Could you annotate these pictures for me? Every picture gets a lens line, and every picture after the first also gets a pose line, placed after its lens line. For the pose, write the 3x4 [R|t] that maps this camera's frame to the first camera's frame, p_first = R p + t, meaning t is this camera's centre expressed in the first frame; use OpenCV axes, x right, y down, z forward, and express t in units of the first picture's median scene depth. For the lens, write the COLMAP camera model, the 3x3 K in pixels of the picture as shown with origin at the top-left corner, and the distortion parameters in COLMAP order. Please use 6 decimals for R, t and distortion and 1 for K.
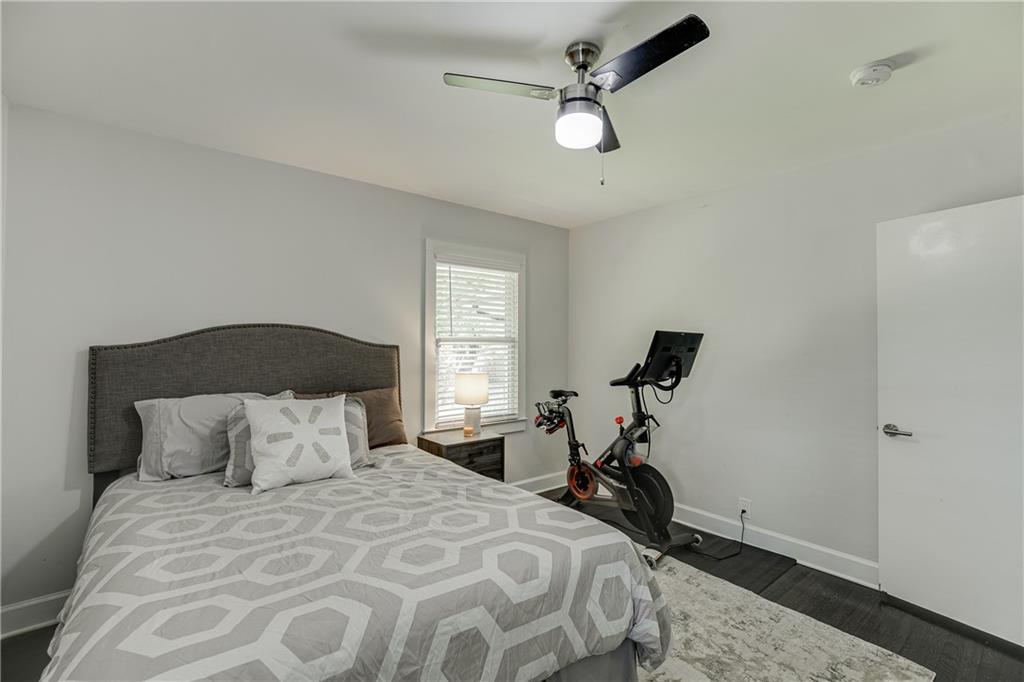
lens RADIAL K [[467.9, 0, 511.0], [0, 467.9, 344.6], [0, 0, 1]] dist [-0.014431, 0.006256]
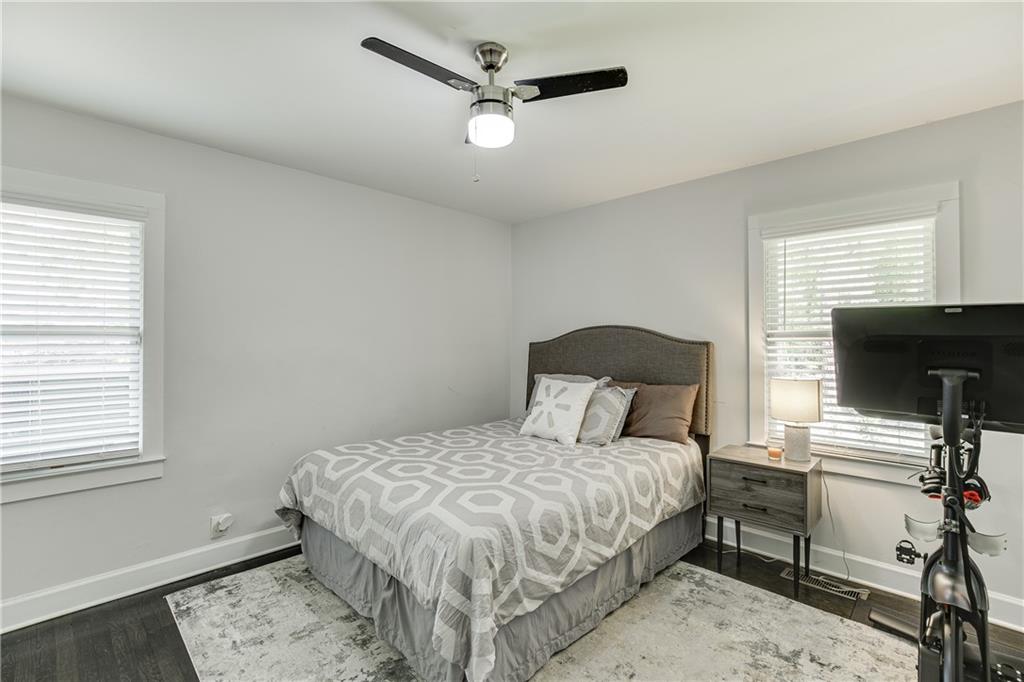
lens RADIAL K [[467.9, 0, 511.6], [0, 467.9, 337.2], [0, 0, 1]] dist [-0.014431, 0.006256]
pose [[0.127182, -0.015583, -0.991757, 0.631541], [-0.003393, 0.999864, -0.016146, 0.008773], [0.991874, 0.005419, 0.127112, 0.489935]]
